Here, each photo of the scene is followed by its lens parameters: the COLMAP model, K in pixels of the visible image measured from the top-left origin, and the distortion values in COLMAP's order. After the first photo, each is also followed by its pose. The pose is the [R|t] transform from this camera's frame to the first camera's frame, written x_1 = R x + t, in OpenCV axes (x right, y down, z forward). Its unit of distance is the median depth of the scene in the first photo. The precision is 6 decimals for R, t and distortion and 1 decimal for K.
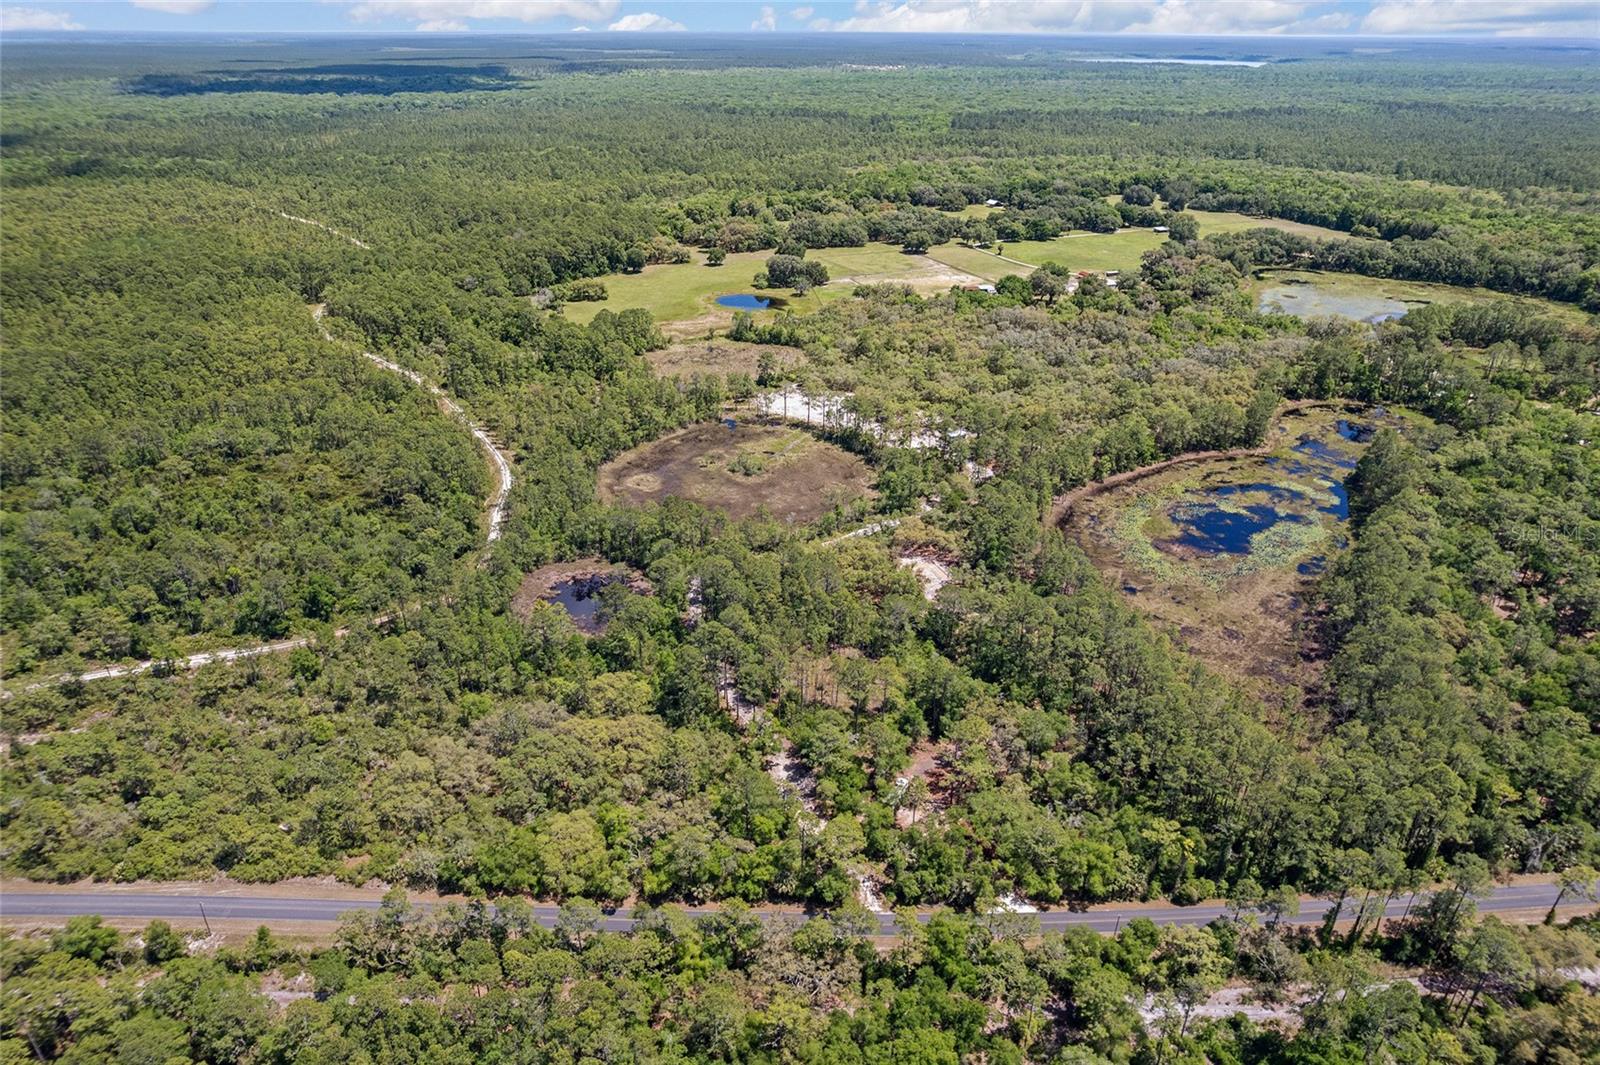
lens RADIAL K [[1043.5, 0, 800.0], [0, 1043.5, 532.5], [0, 0, 1]] dist [-0.077160, 0.058949]
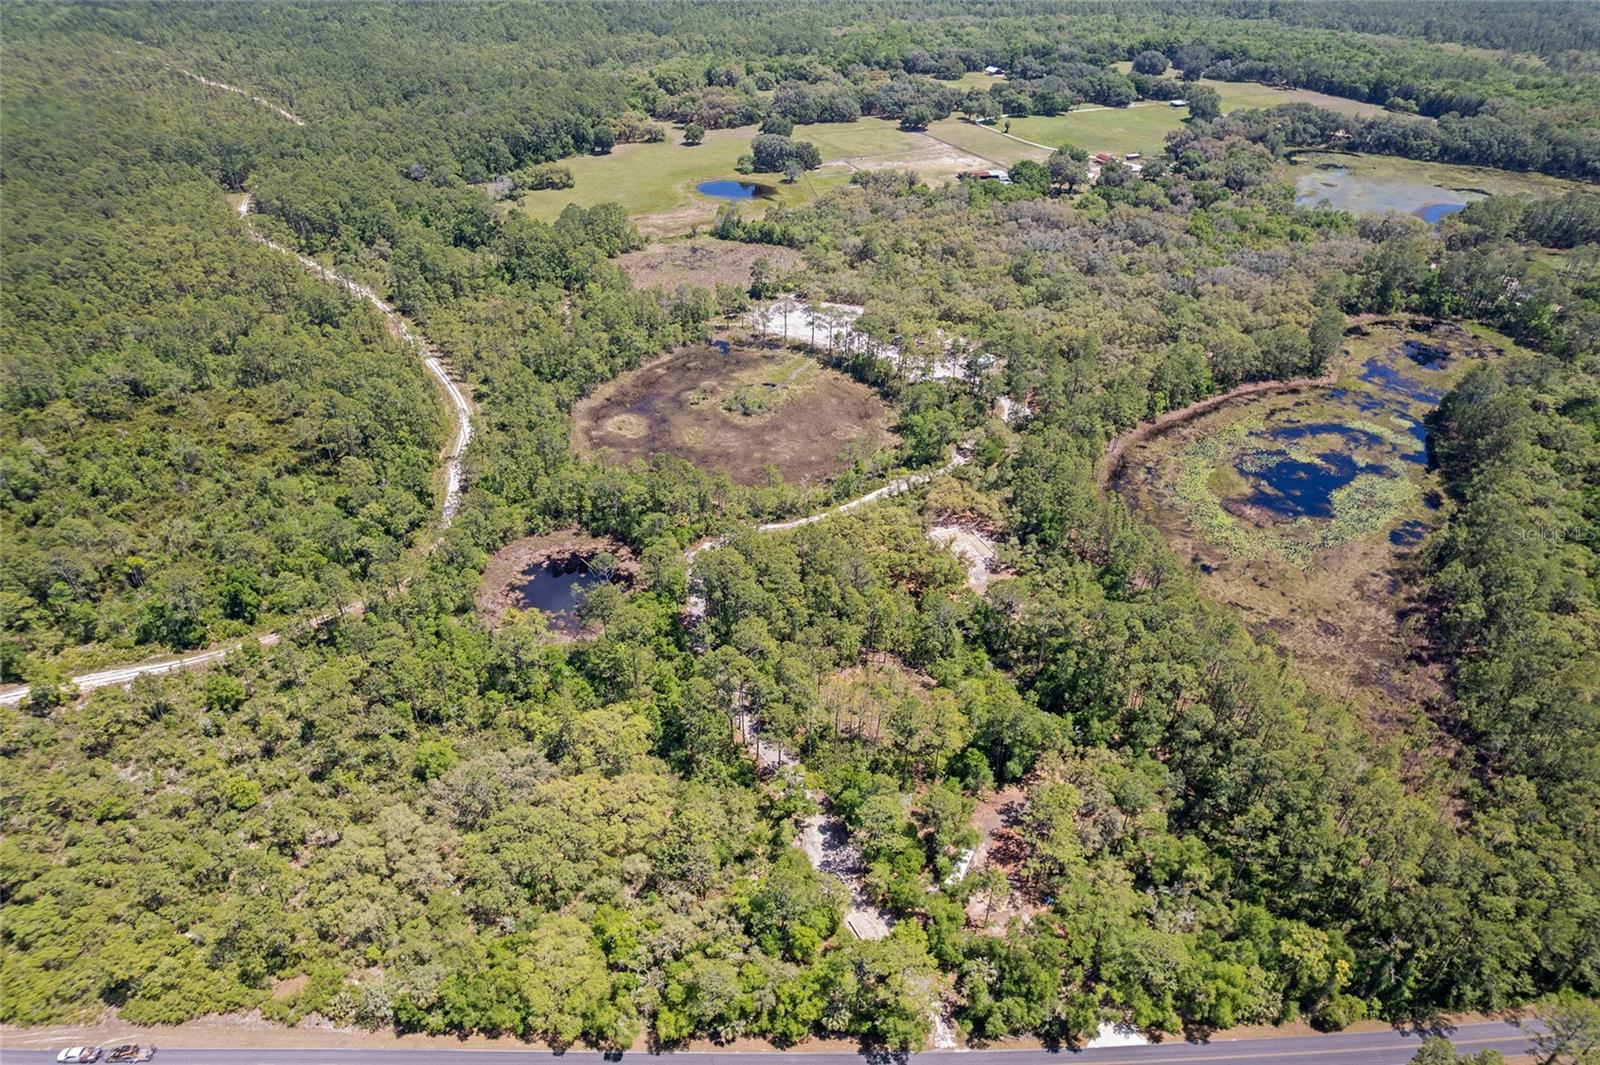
lens RADIAL K [[1041.2, 0, 800.0], [0, 1041.2, 532.5], [0, 0, 1]] dist [-0.090650, 0.086883]
pose [[0.999580, -0.007859, 0.027888, -0.025018], [0.004322, 0.992188, 0.124677, -0.052884], [-0.028650, -0.124504, 0.991805, 0.109870]]
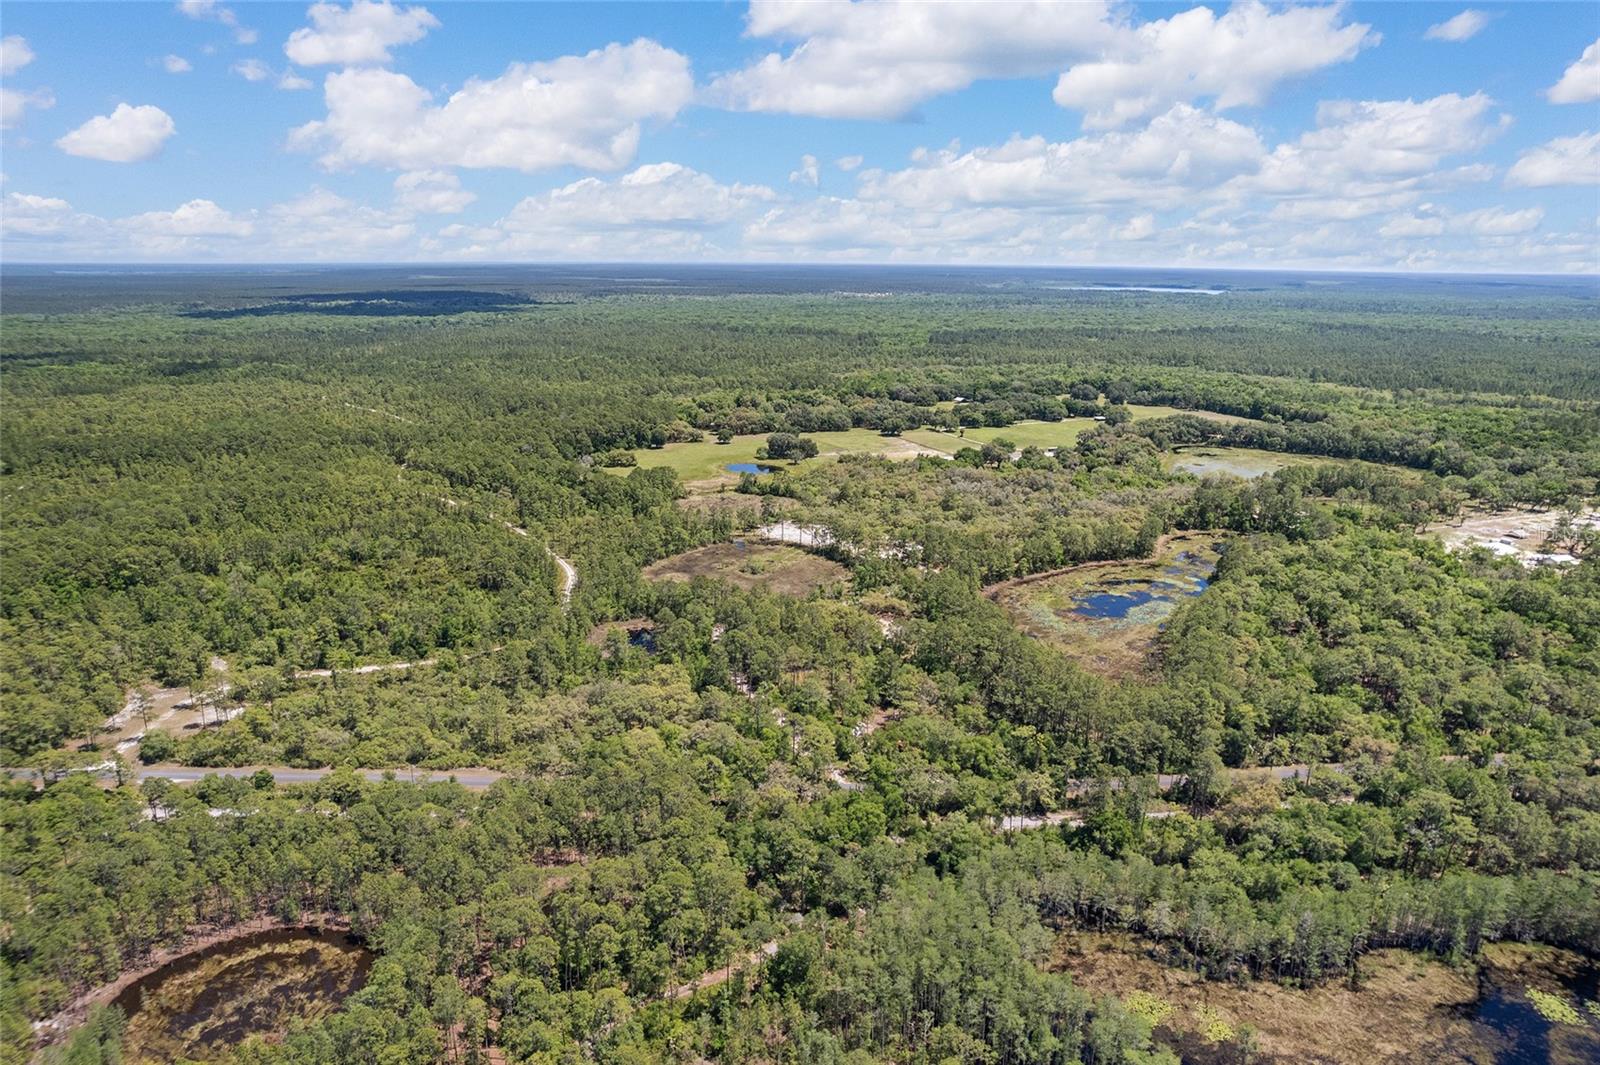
lens RADIAL K [[1046.2, 0, 803.9], [0, 1046.2, 533.1], [0, 0, 1]] dist [-0.074458, 0.072989]
pose [[0.999968, 0.001609, 0.007873, 0.002025], [-0.000008, 0.979953, -0.199228, 0.127716], [-0.008036, 0.199222, 0.979921, -0.248397]]
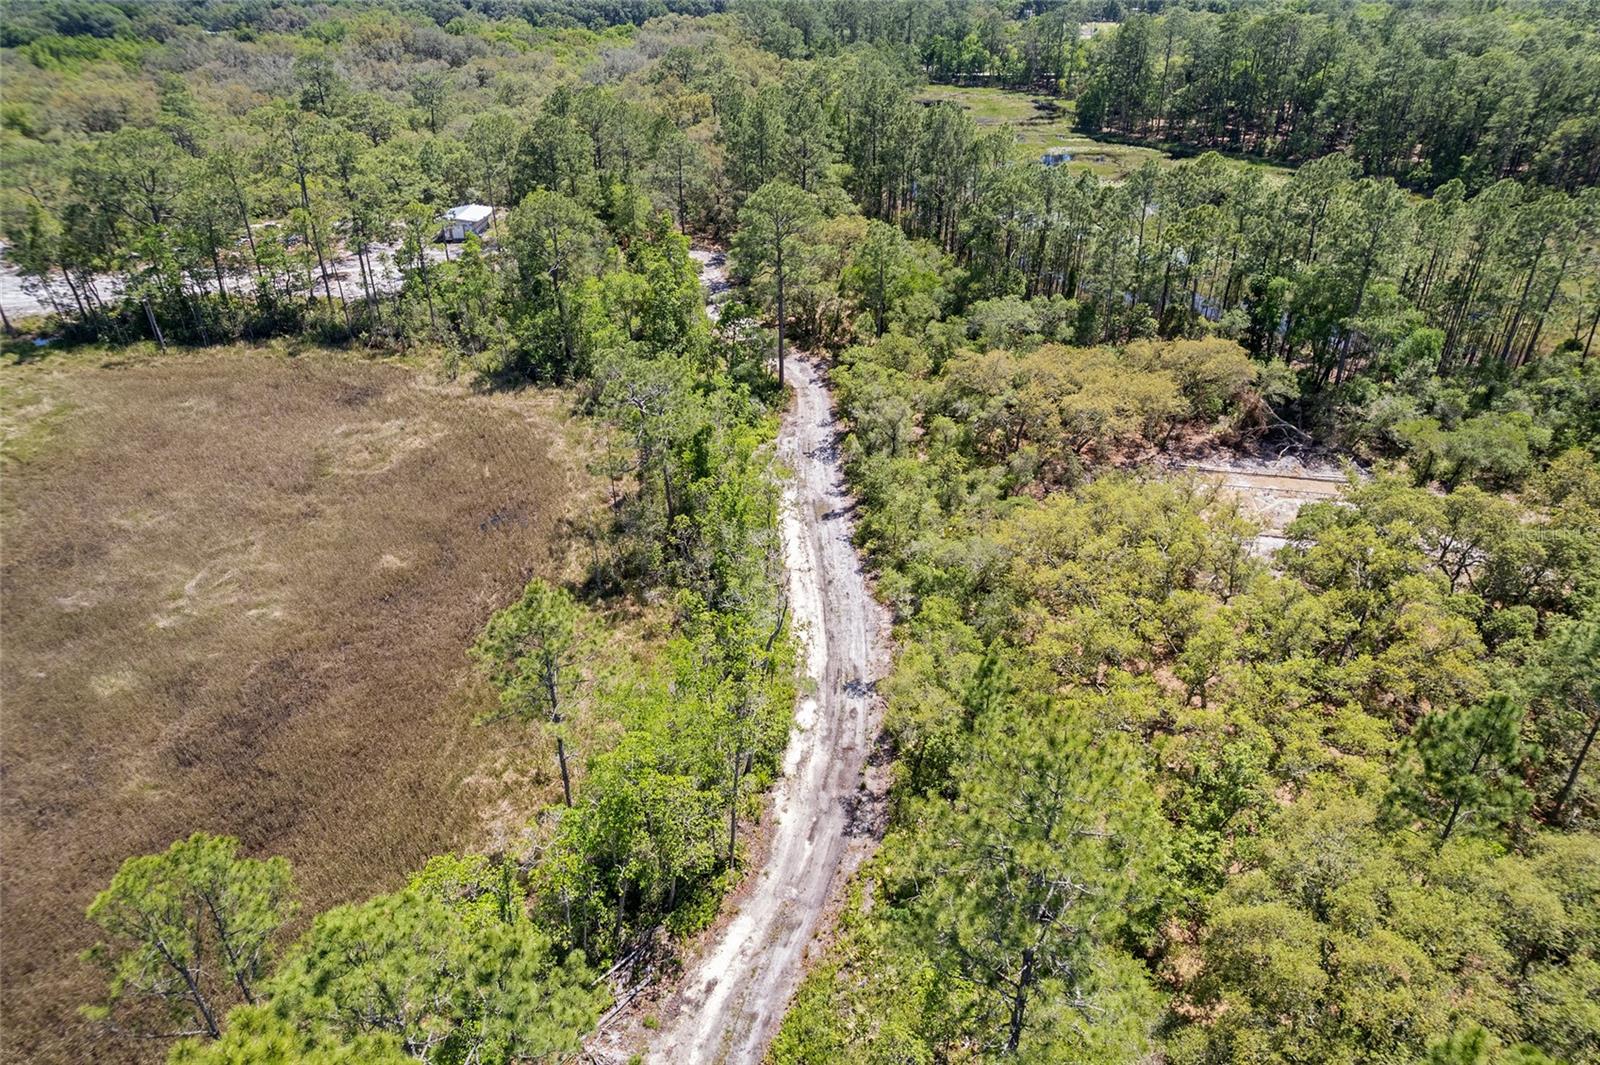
lens RADIAL K [[1036.1, 0, 808.3], [0, 1036.1, 530.3], [0, 0, 1]] dist [-0.074234, 0.072430]
pose [[0.541475, -0.417616, 0.729658, -0.067658], [0.379920, 0.895775, 0.230756, -0.032616], [-0.749977, 0.152264, 0.643701, 0.621620]]
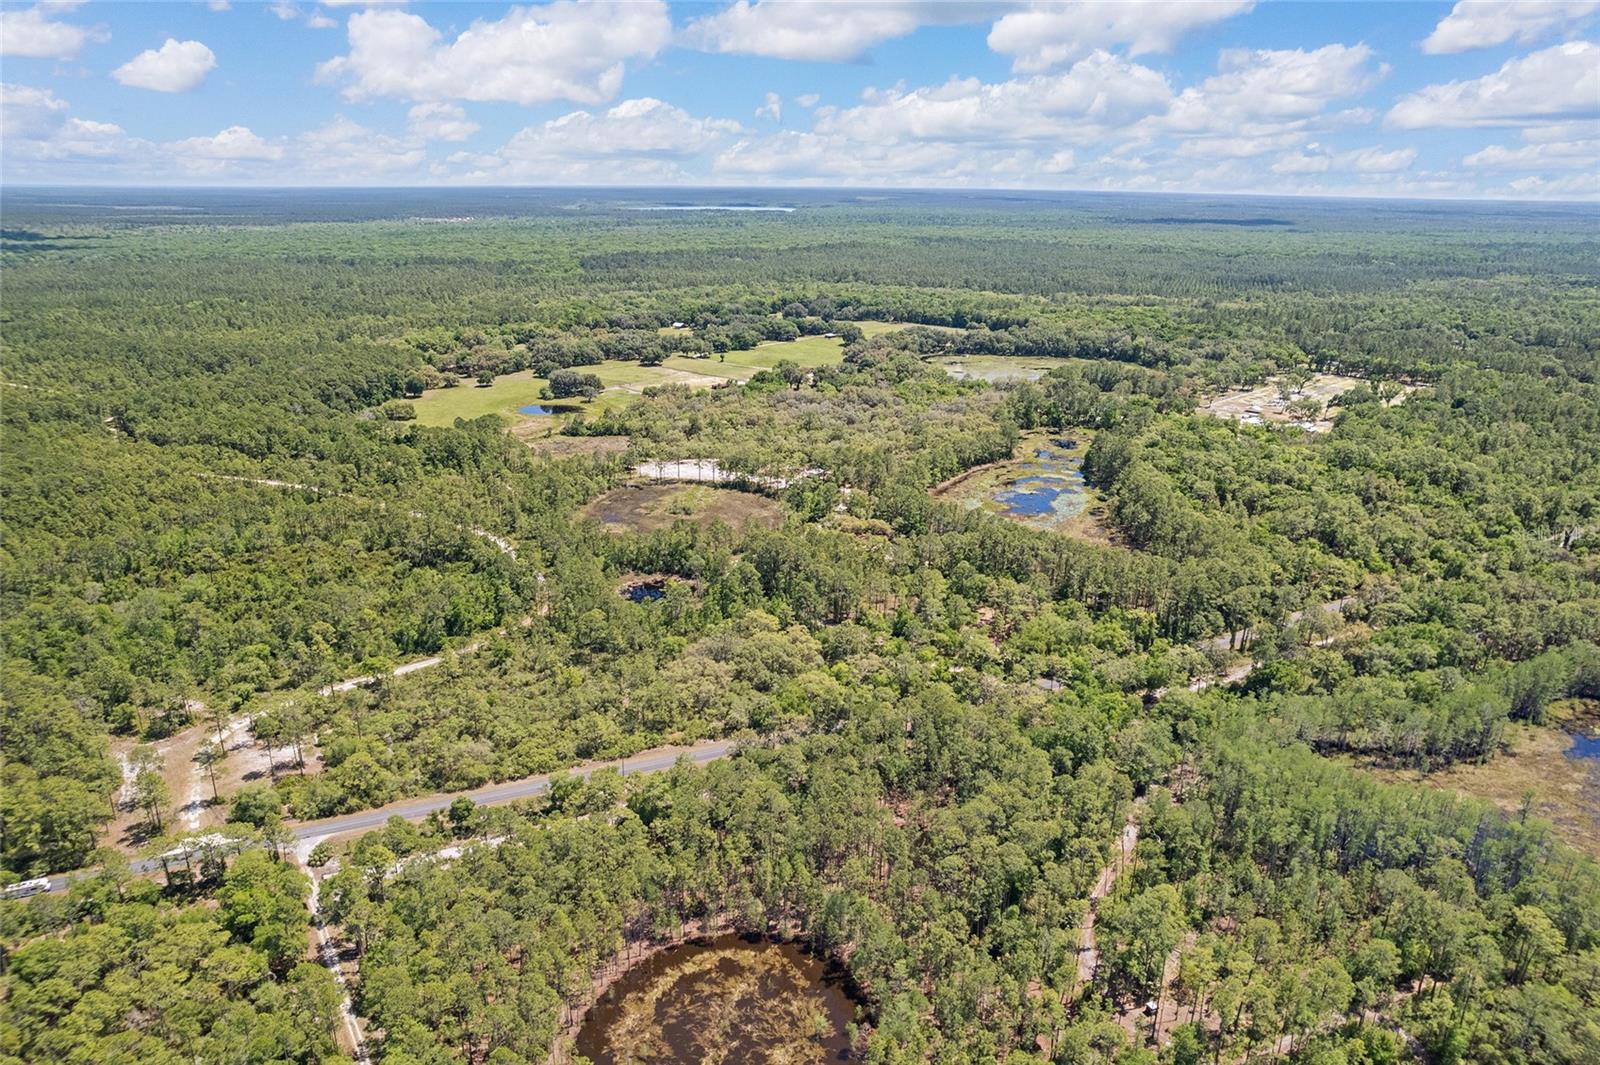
lens RADIAL K [[1069.5, 0, 805.9], [0, 1069.5, 528.8], [0, 0, 1]] dist [-0.042466, 0.000577]
pose [[0.912616, -0.123157, 0.389826, -0.344683], [0.176660, 0.978723, -0.104371, 0.098439], [-0.368677, 0.164117, 0.914955, -0.187328]]
